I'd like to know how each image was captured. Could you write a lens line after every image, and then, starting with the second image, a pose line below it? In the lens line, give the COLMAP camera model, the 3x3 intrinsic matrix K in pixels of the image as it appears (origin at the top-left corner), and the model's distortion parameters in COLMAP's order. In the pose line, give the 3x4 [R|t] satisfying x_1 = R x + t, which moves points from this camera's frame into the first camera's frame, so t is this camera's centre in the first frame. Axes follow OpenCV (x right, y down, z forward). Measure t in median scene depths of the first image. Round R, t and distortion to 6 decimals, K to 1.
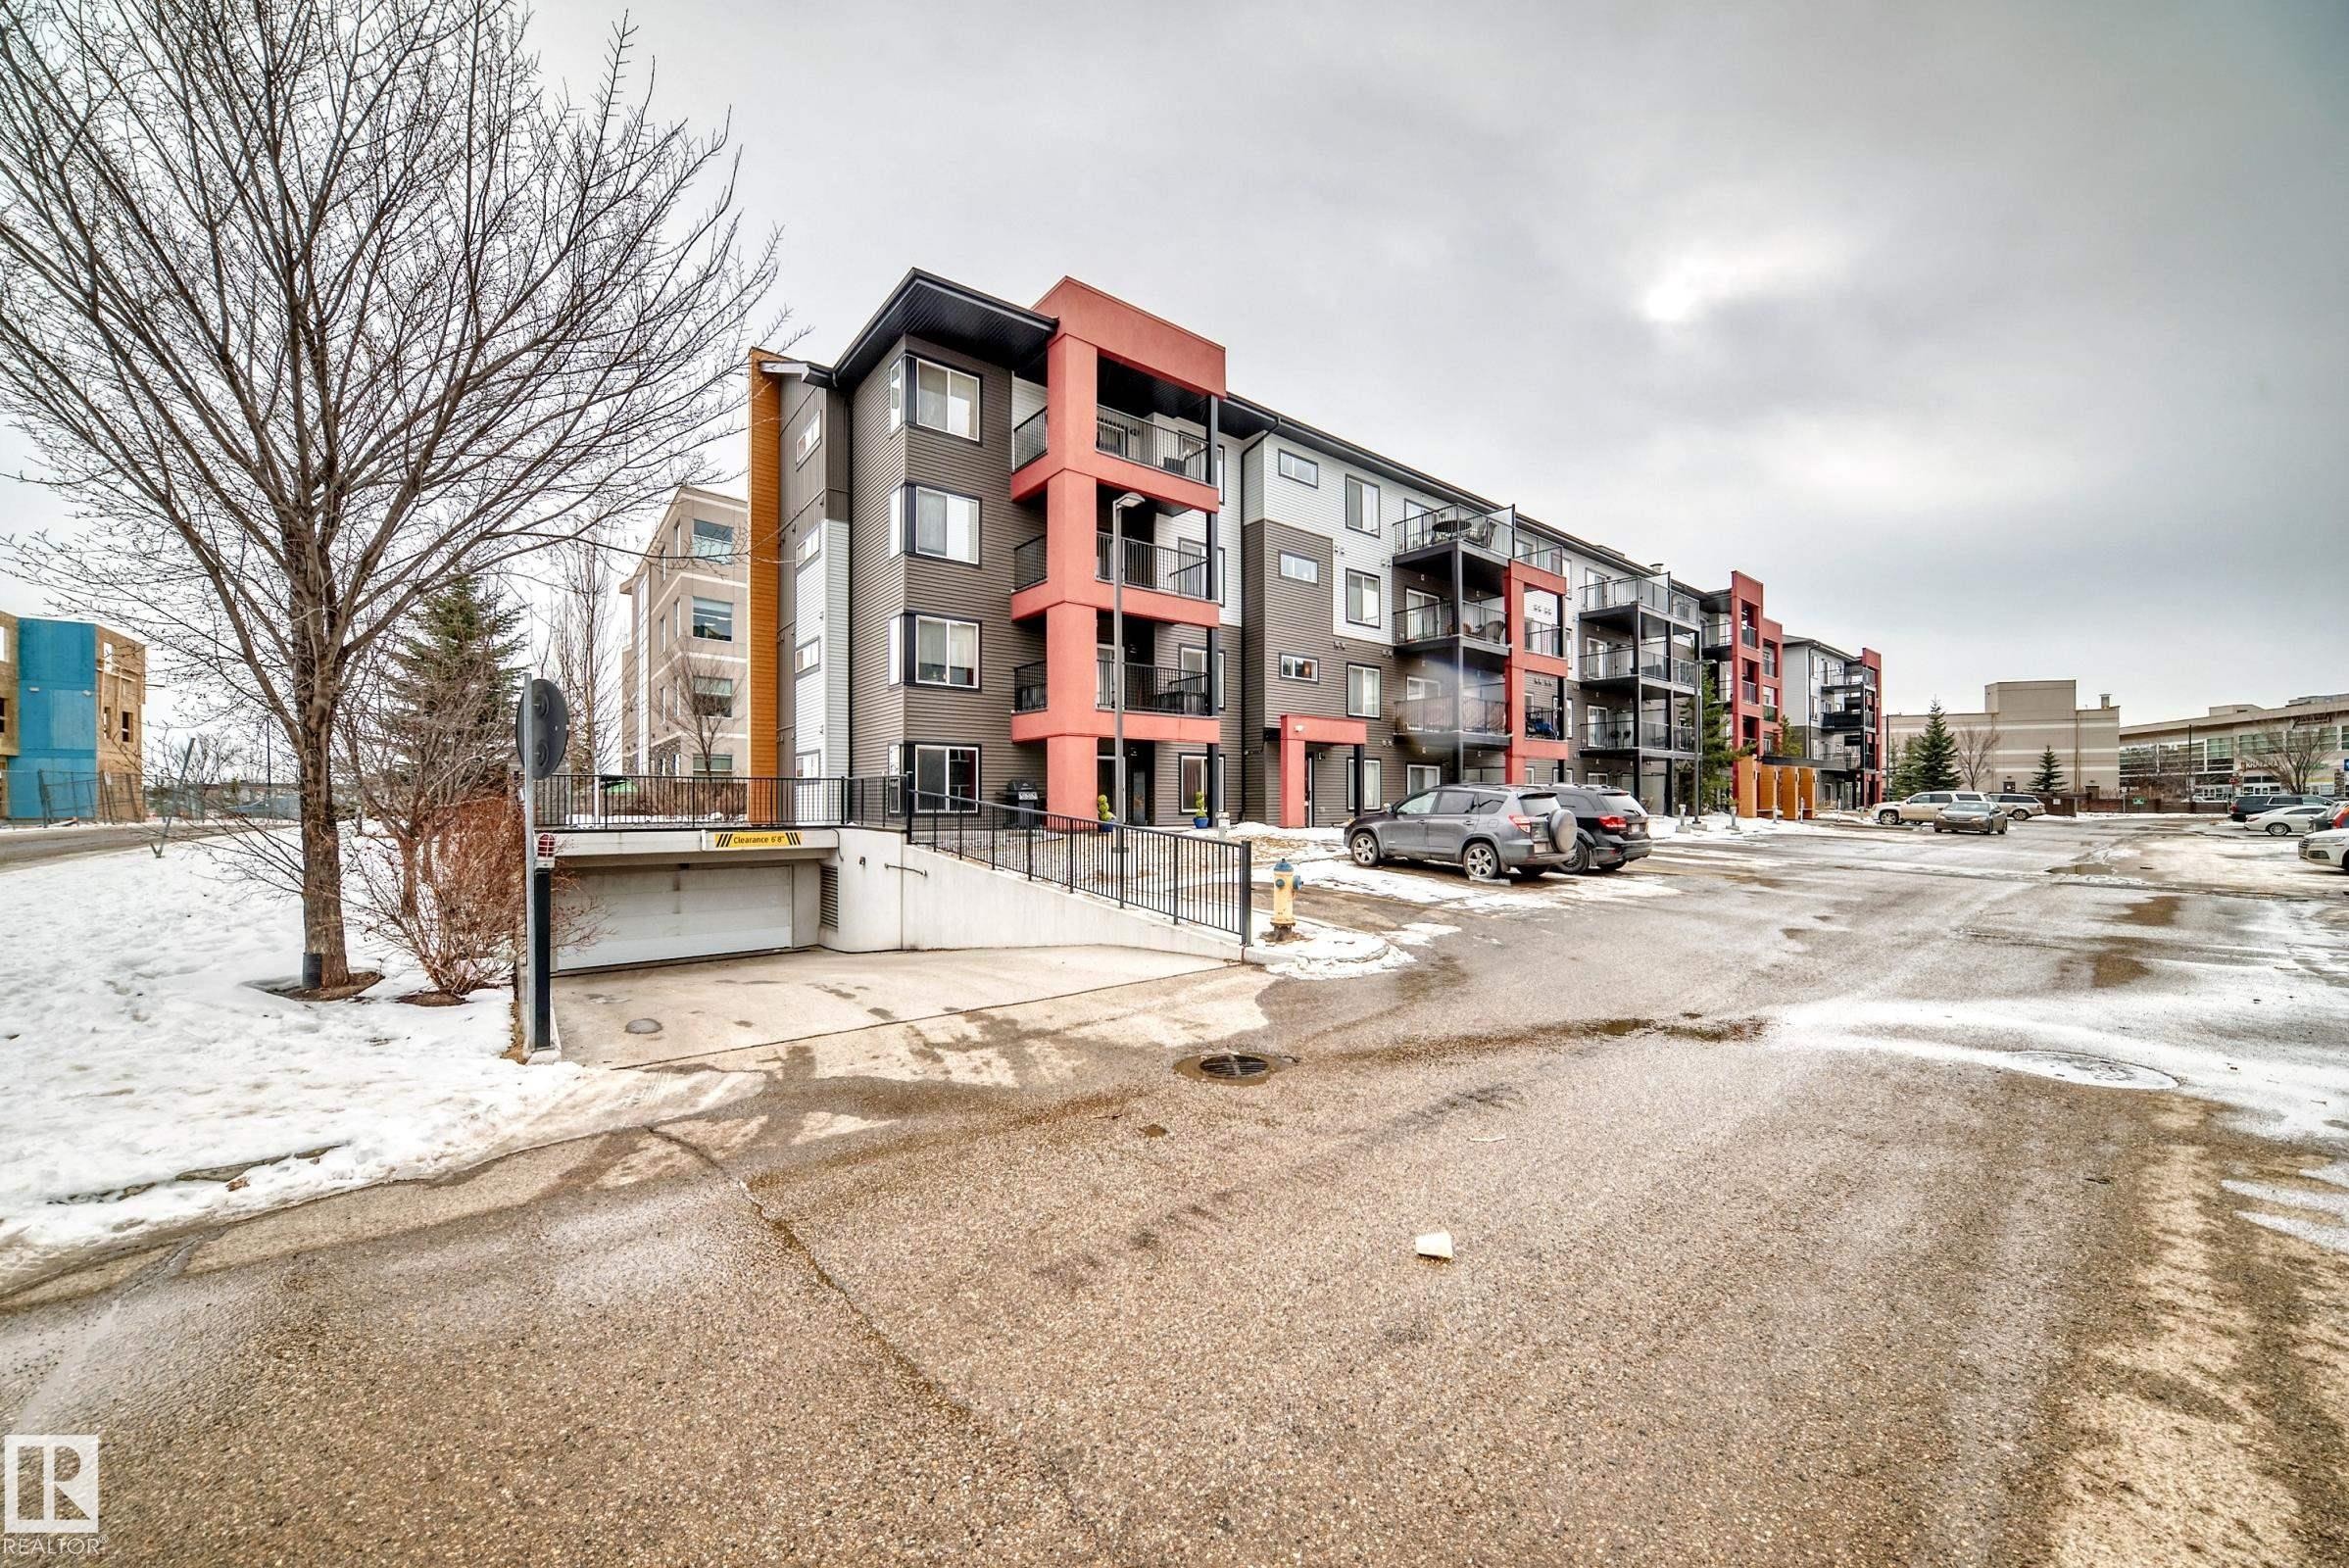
lens RADIAL K [[858.7, 0, 1182.6], [0, 858.7, 812.3], [0, 0, 1]] dist [-0.026355, 0.010499]
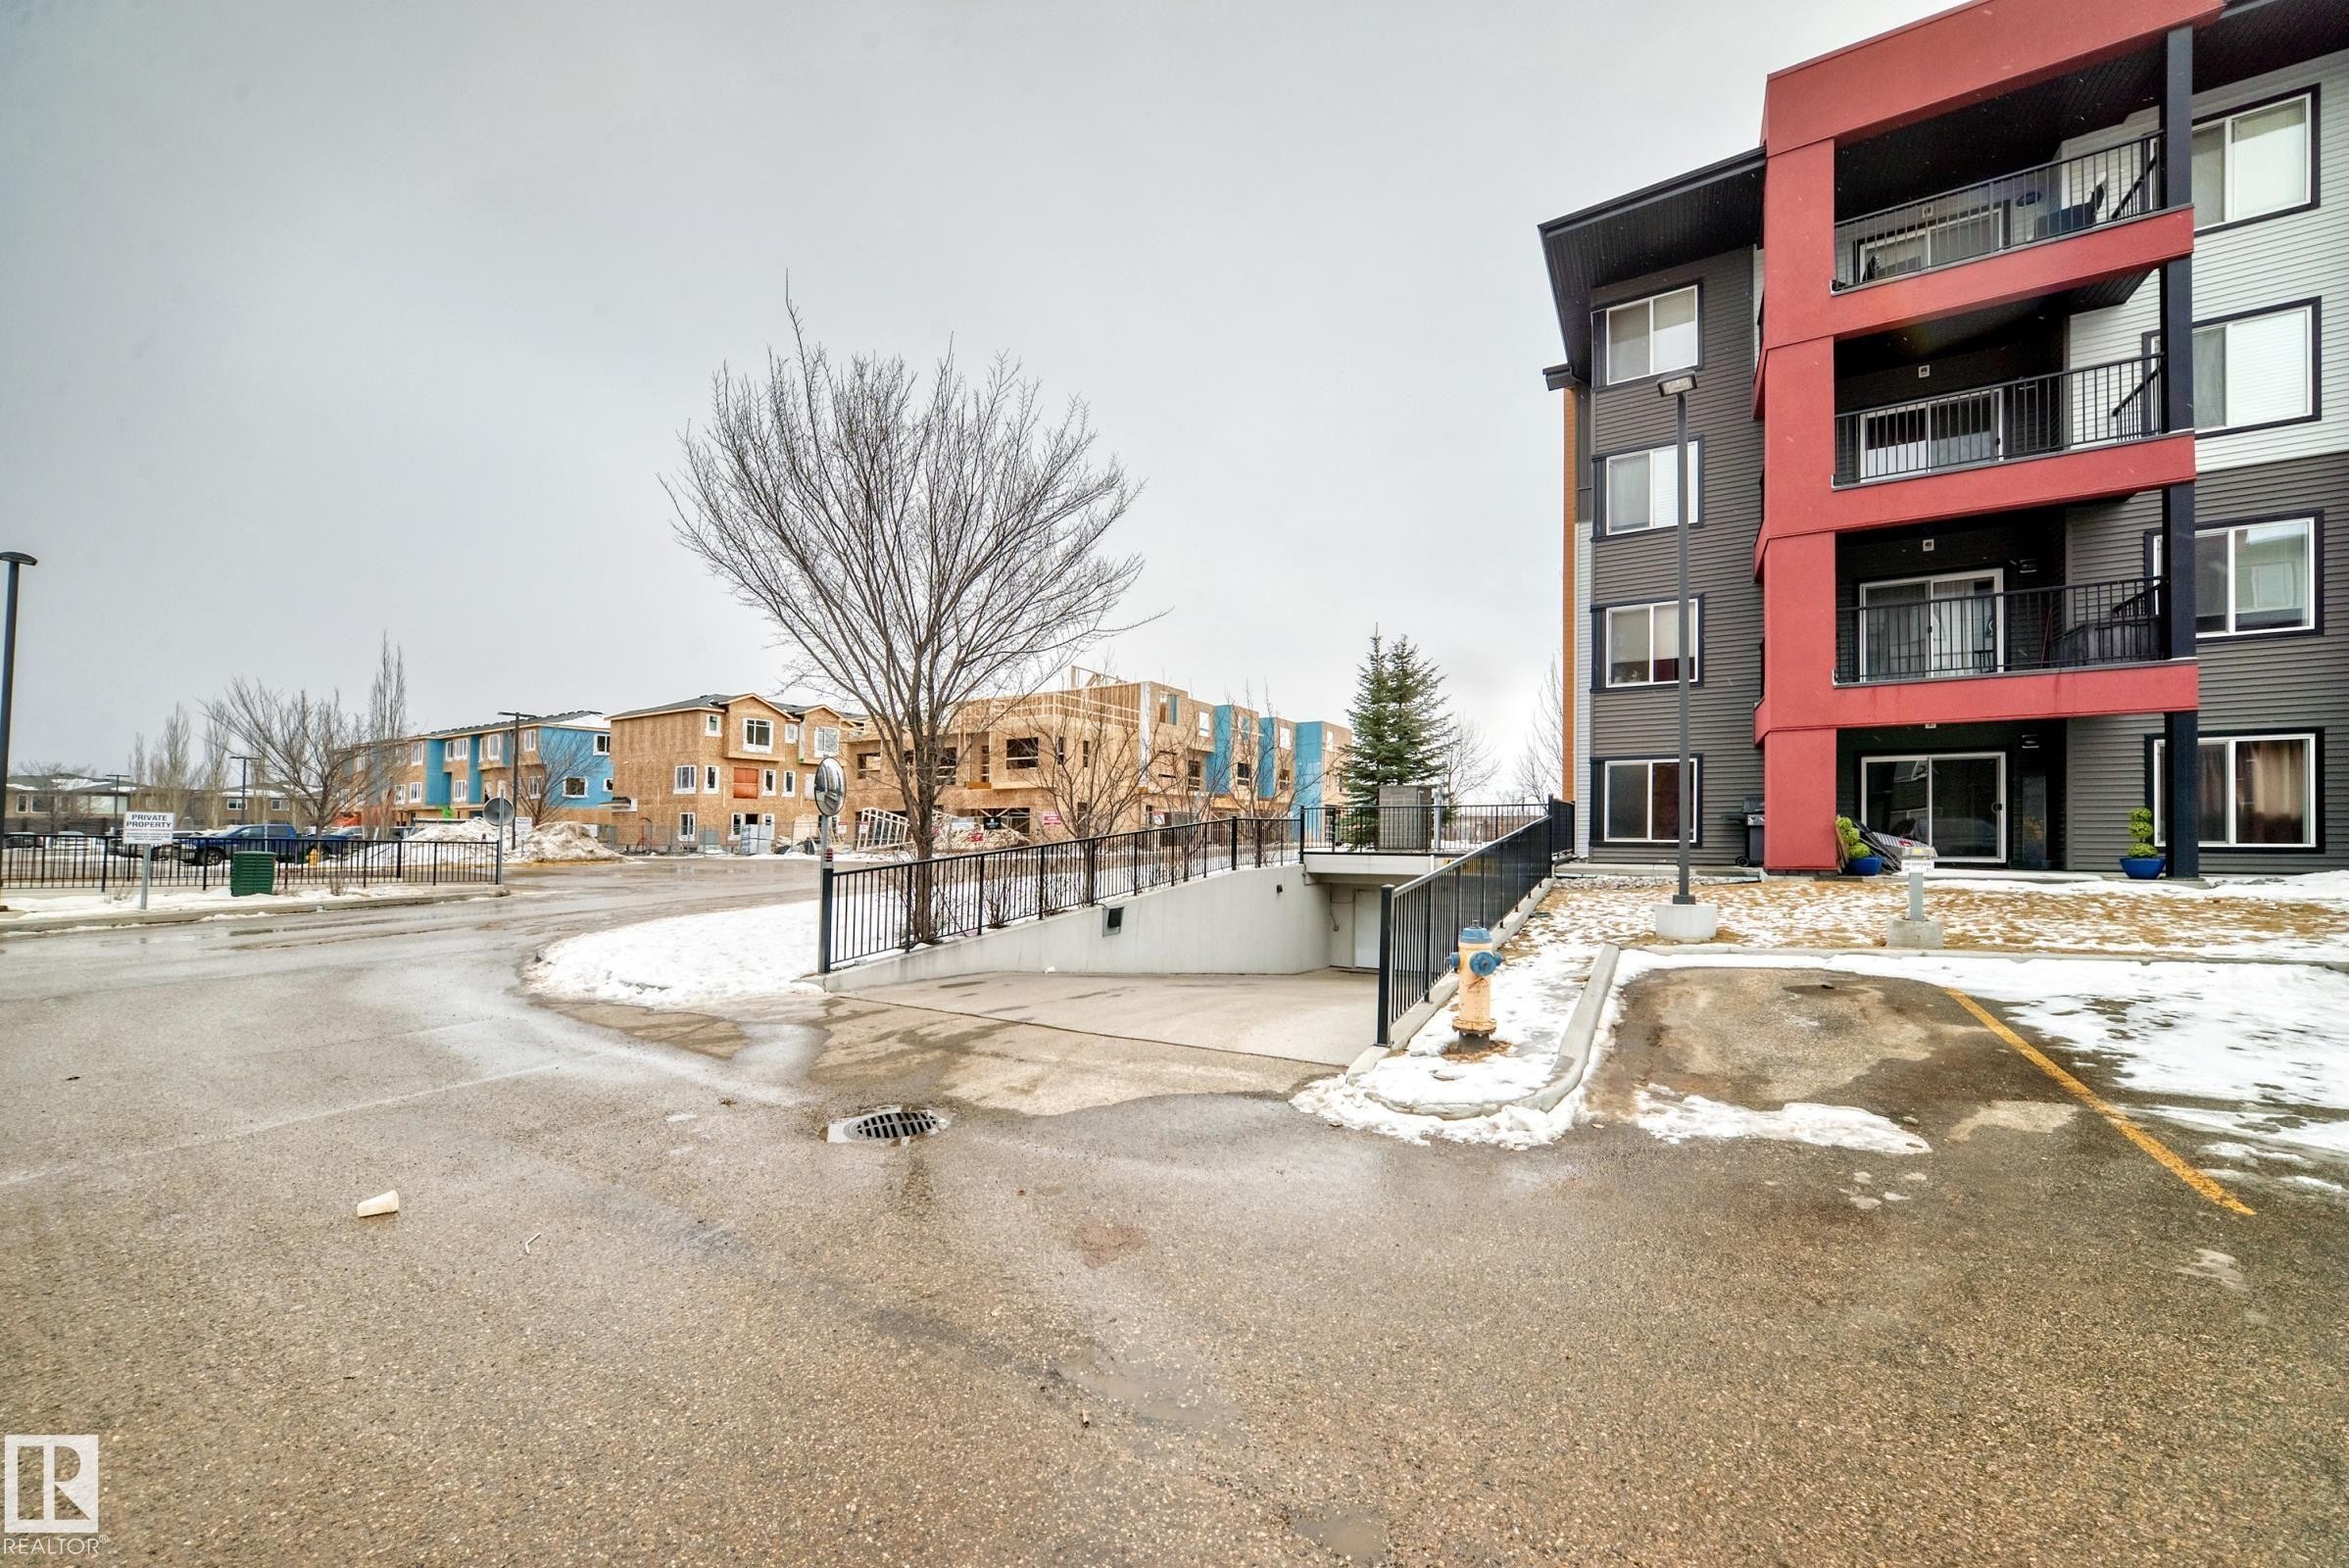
lens RADIAL K [[857.2, 0, 1173.7], [0, 857.2, 811.3], [0, 0, 1]] dist [-0.027368, 0.008307]
pose [[0.352836, -0.020897, -0.935452, 0.354899], [-0.010136, 0.999607, -0.026153, -0.003684], [0.935630, 0.018709, 0.352485, 0.338215]]
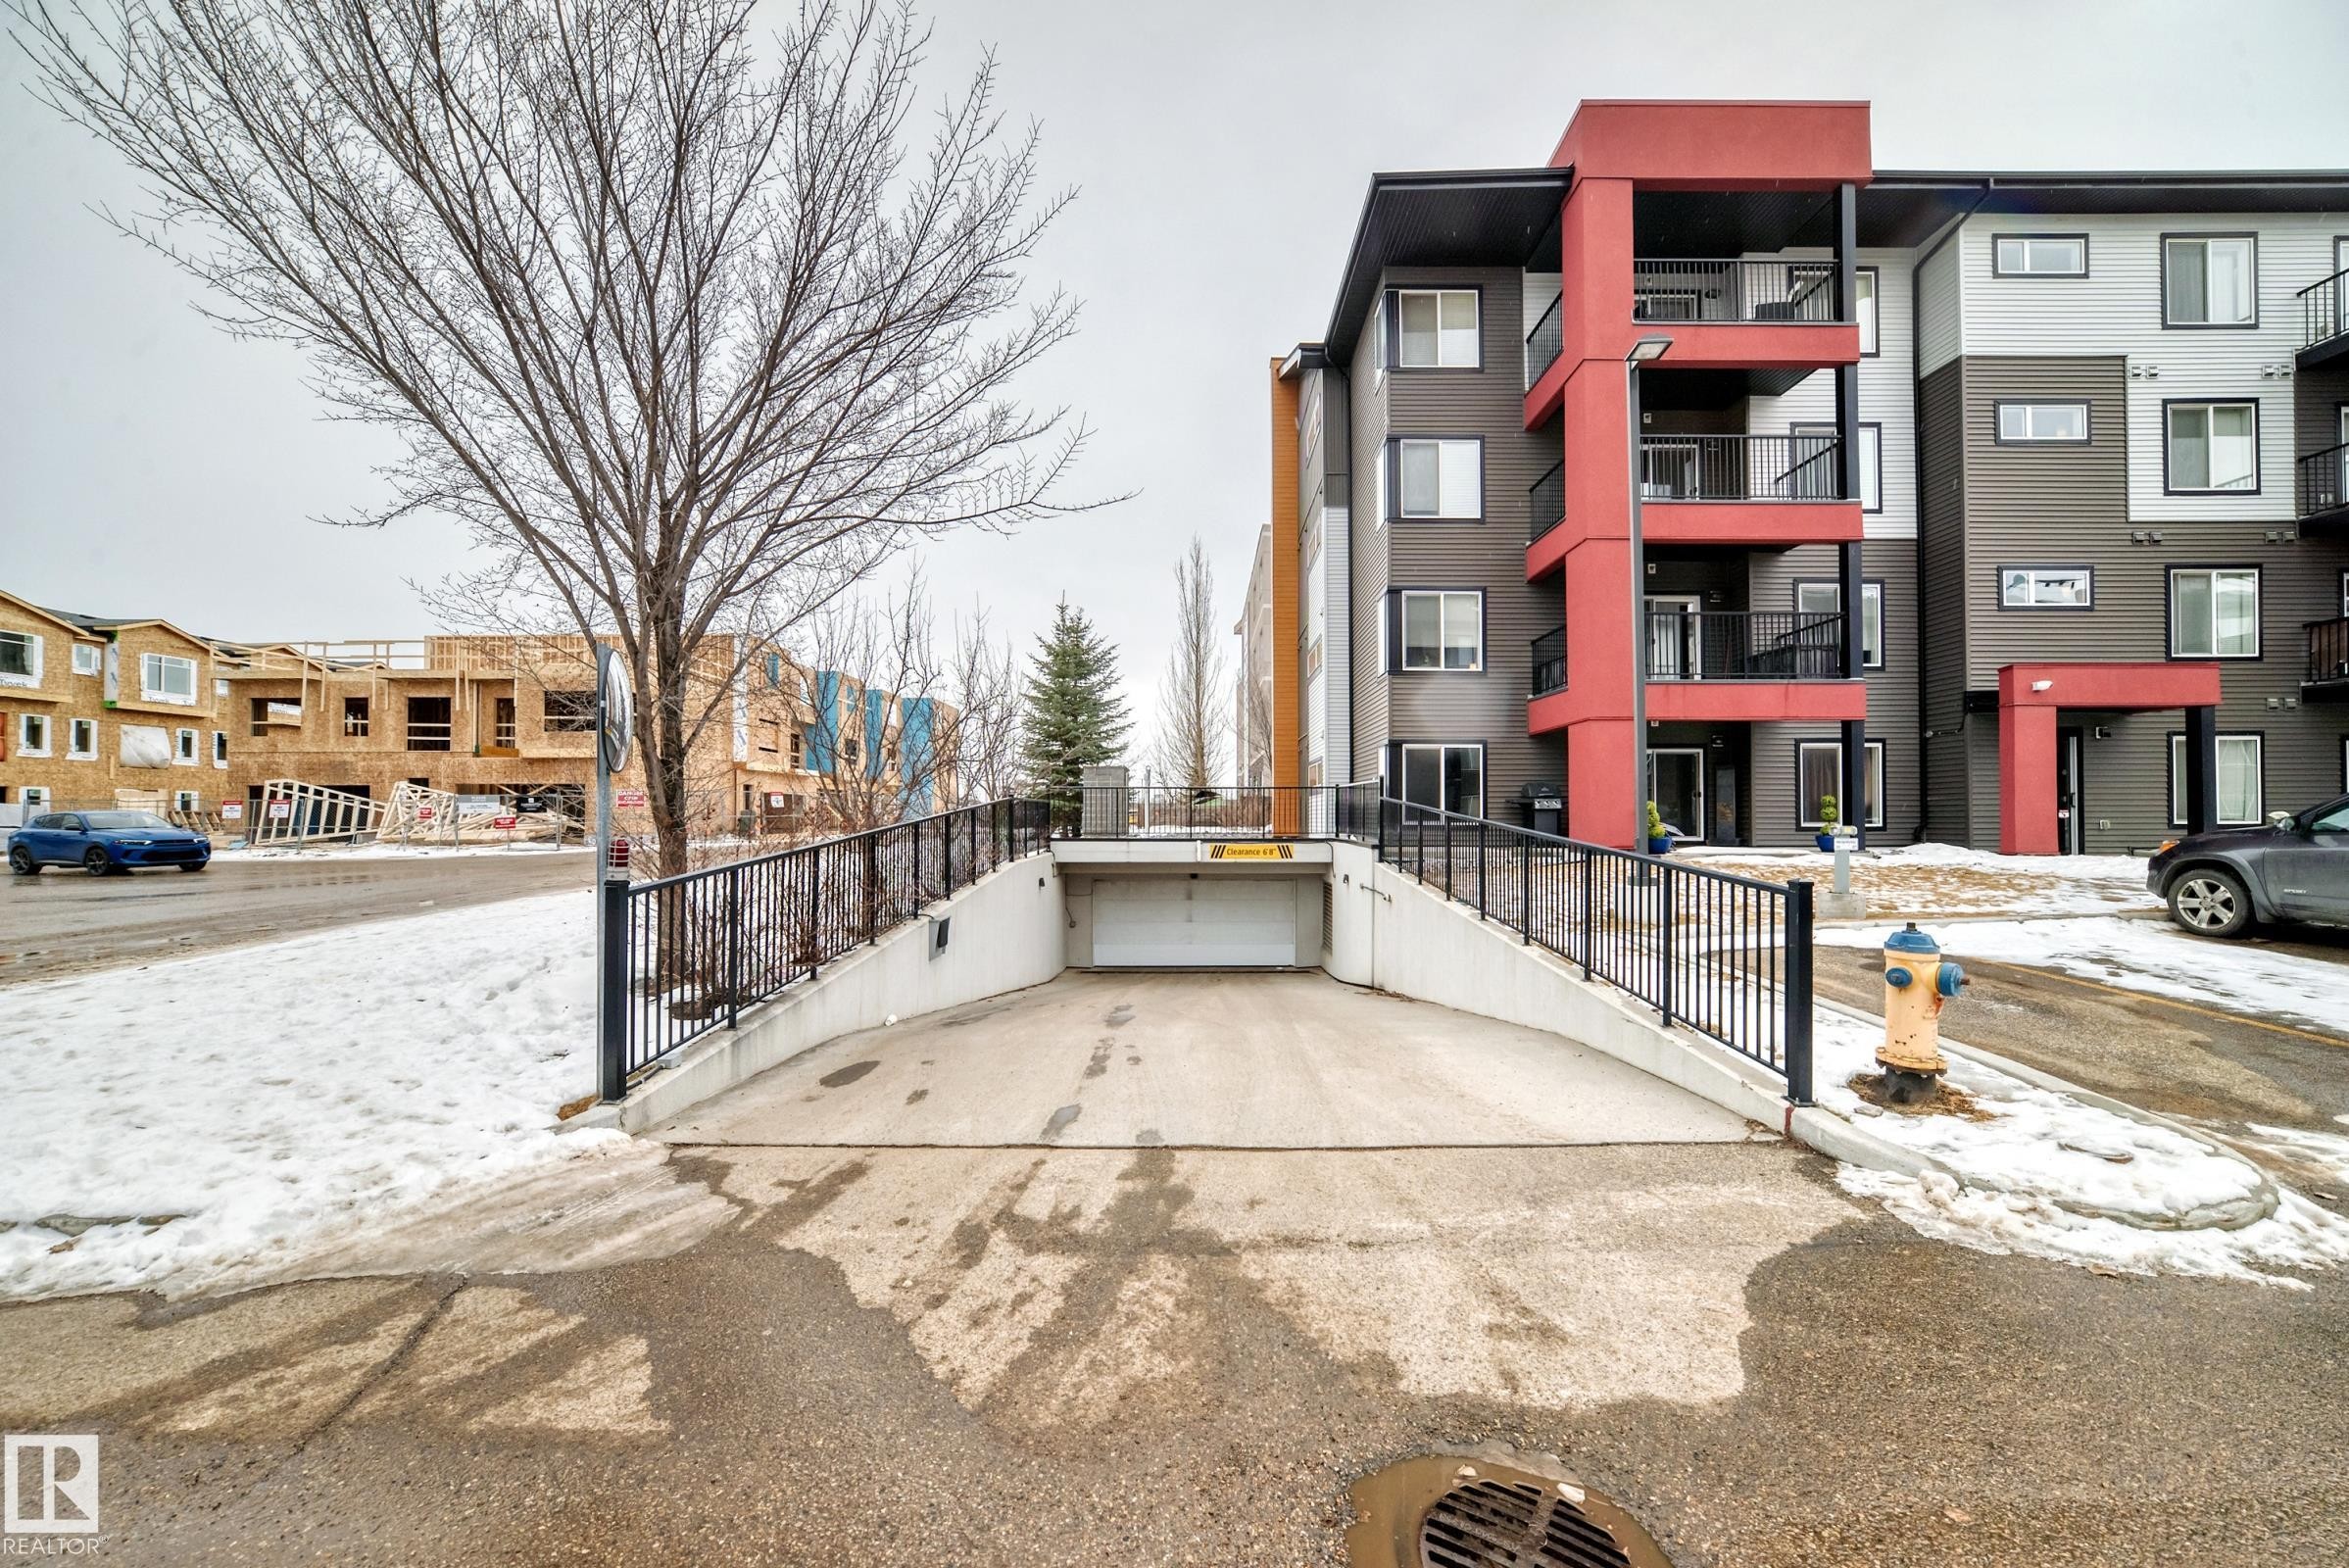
lens RADIAL K [[857.2, 0, 1173.7], [0, 857.2, 811.3], [0, 0, 1]] dist [-0.027368, 0.008307]
pose [[0.769539, -0.003384, -0.638591, 0.058846], [-0.008162, 0.999852, -0.015135, 0.002312], [0.638548, 0.016859, 0.769398, 0.230691]]
